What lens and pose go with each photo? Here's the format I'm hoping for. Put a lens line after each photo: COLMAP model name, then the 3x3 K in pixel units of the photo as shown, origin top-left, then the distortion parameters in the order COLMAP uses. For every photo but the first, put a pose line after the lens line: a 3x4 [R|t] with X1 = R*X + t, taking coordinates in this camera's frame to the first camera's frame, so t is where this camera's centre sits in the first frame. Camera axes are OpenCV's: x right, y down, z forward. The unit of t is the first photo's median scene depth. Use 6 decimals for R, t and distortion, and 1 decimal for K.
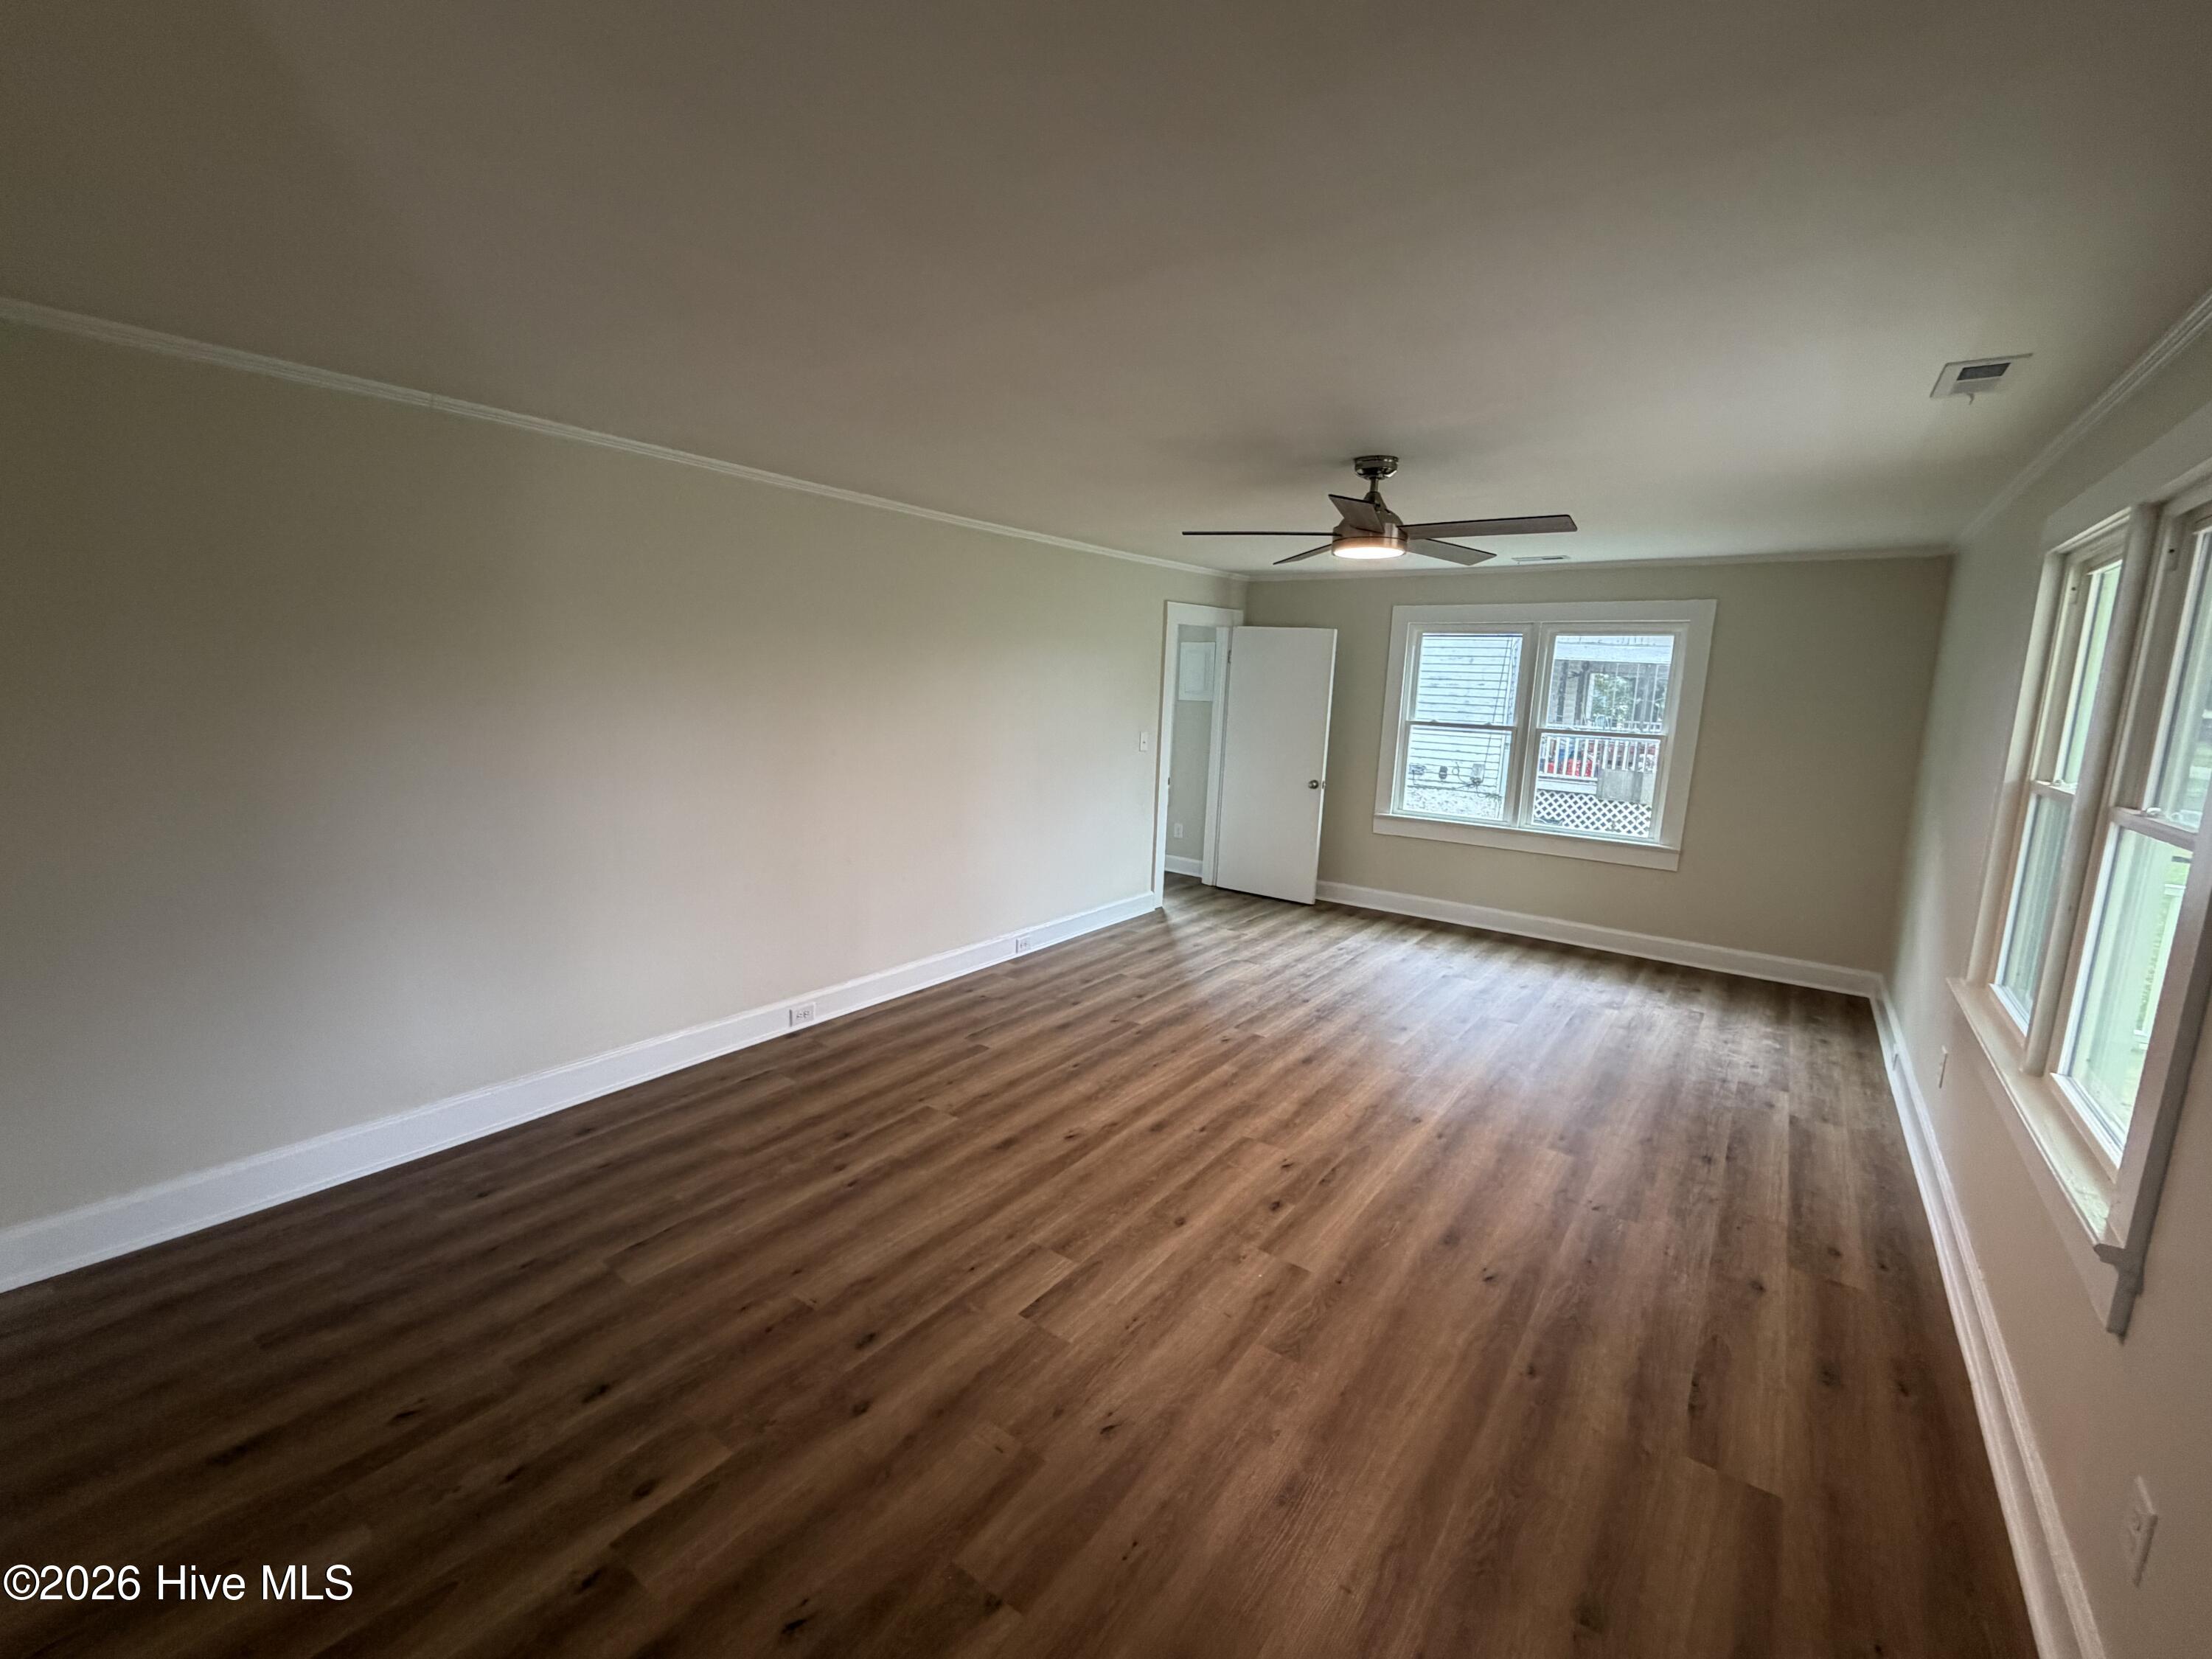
lens RADIAL K [[897.5, 0, 1106.0], [0, 897.5, 829.5], [0, 0, 1]] dist [-0.002070, -0.000461]
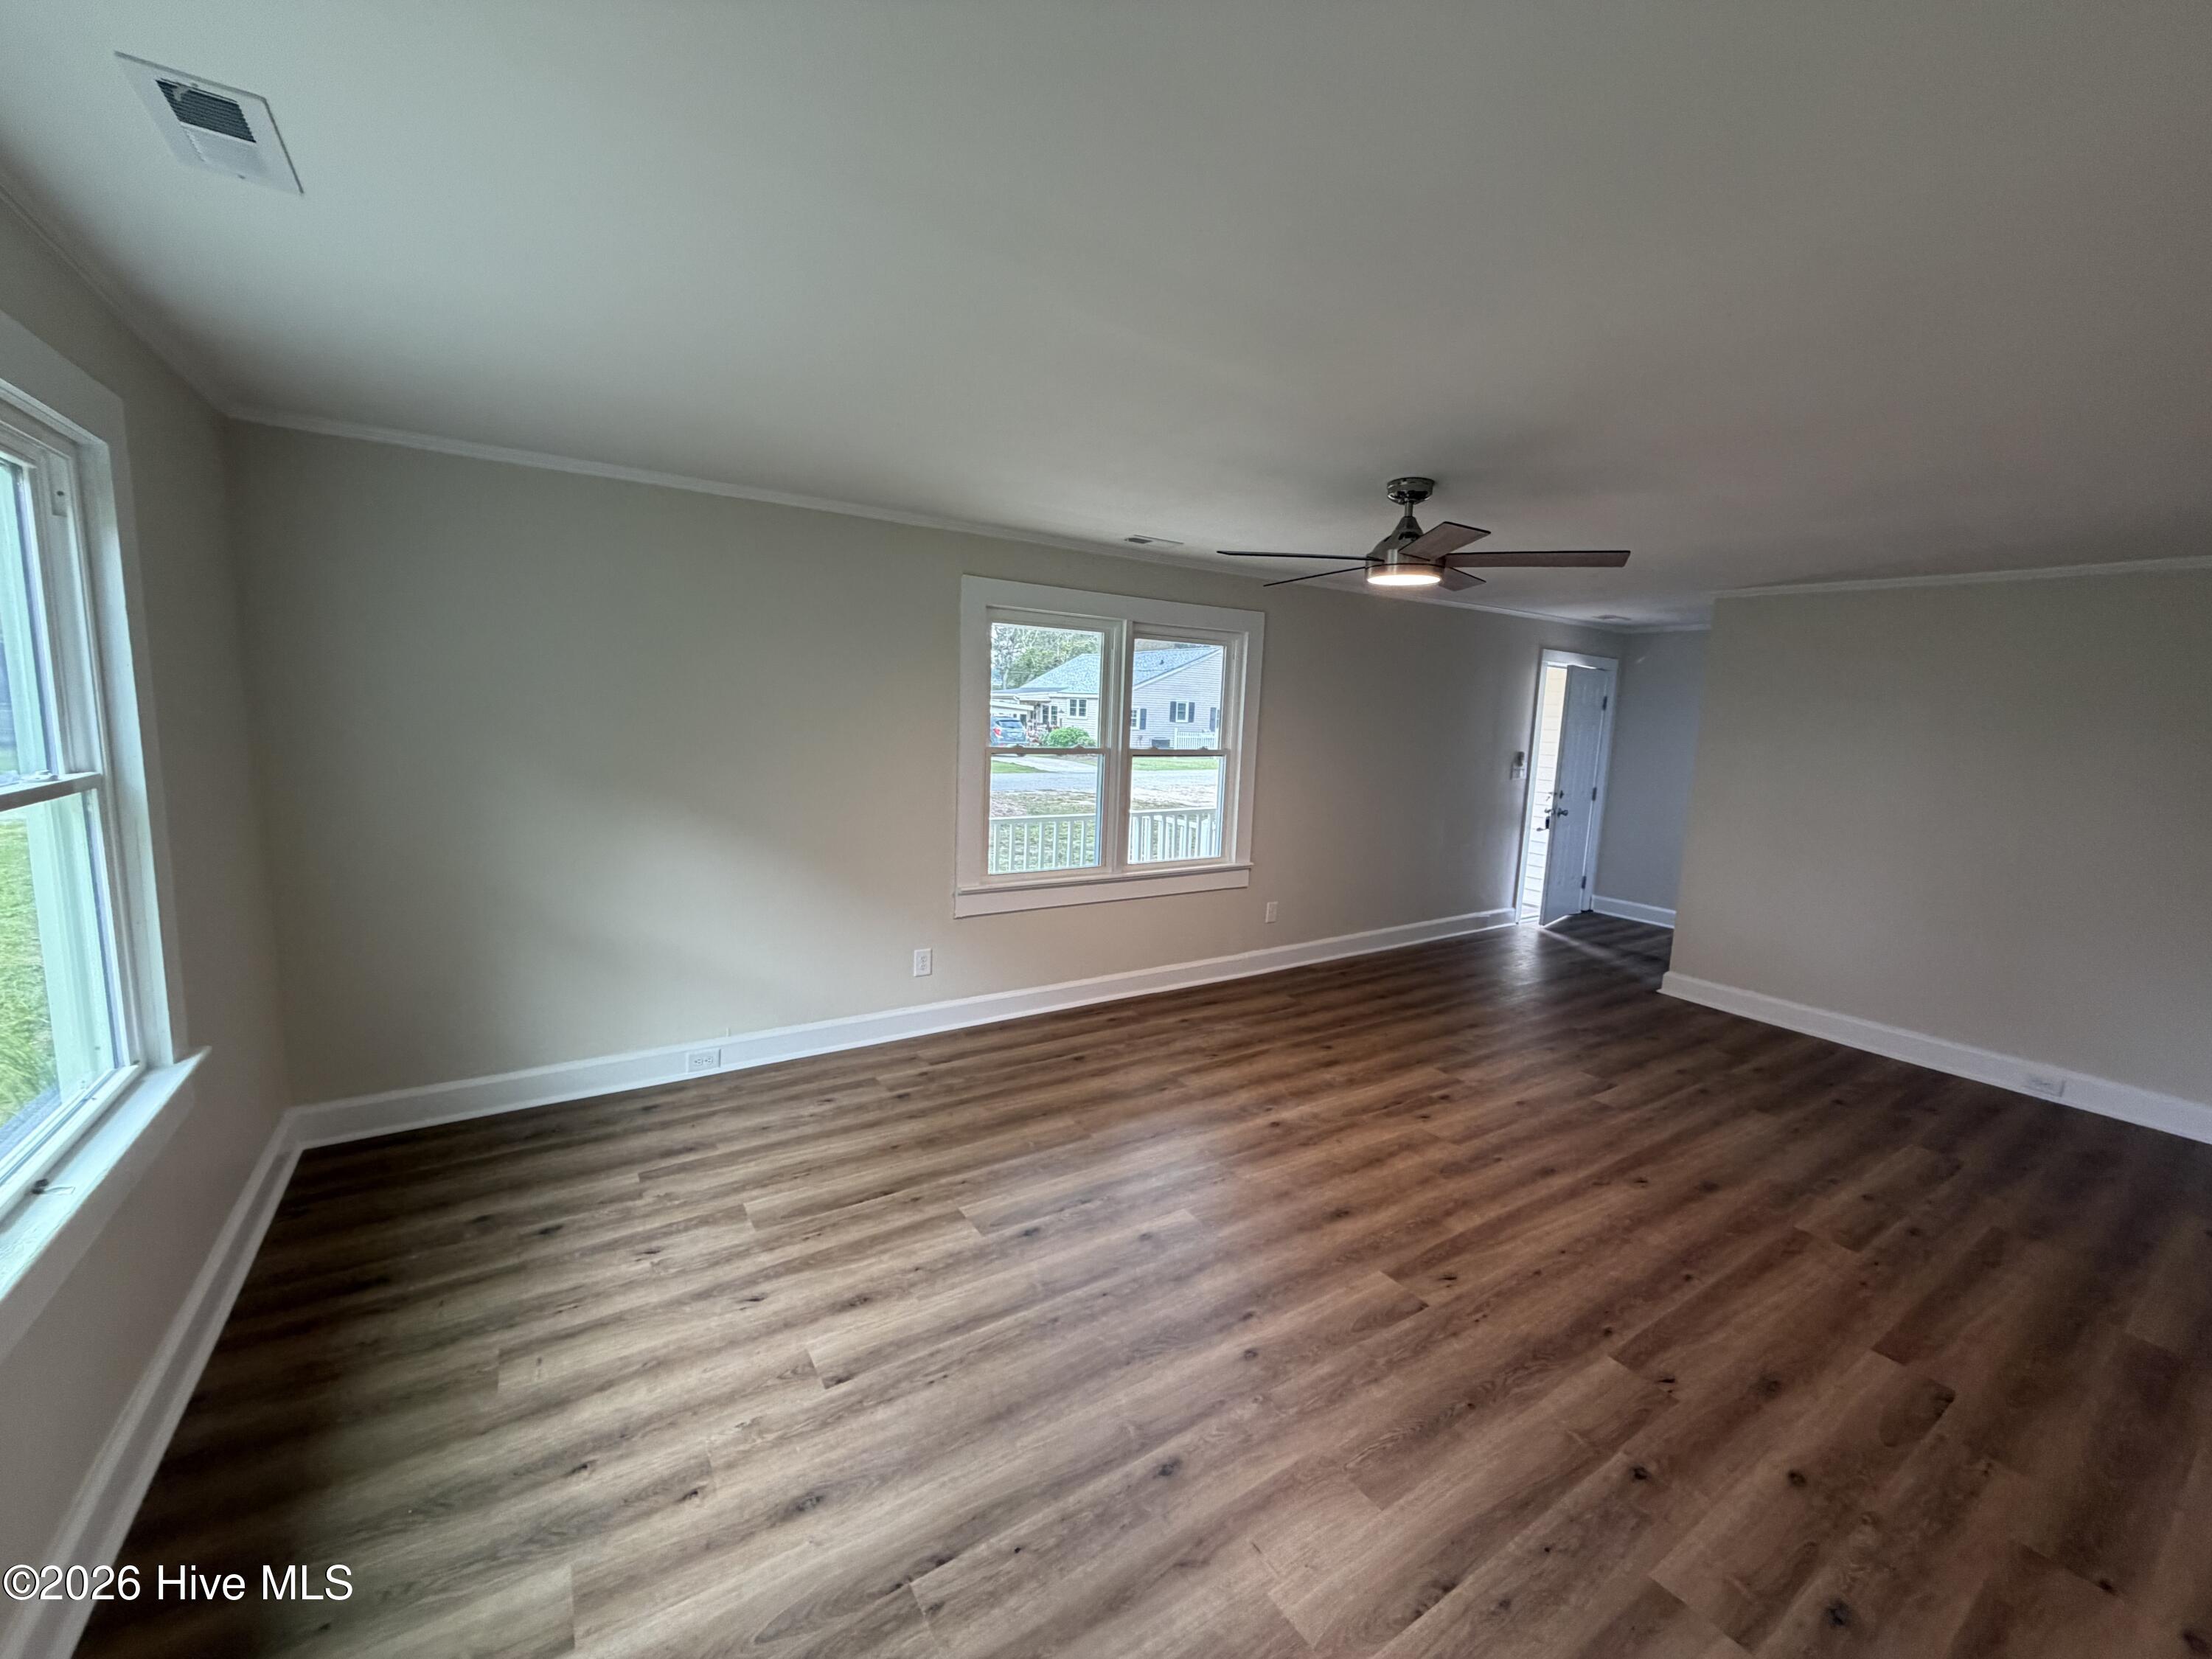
lens RADIAL K [[897.5, 0, 1106.0], [0, 897.5, 829.5], [0, 0, 1]] dist [-0.002070, -0.000461]
pose [[-0.942326, -0.111196, 0.315687, 0.234296], [-0.014449, 0.955835, 0.293548, -0.296391], [-0.334386, 0.272057, -0.902314, 1.857024]]
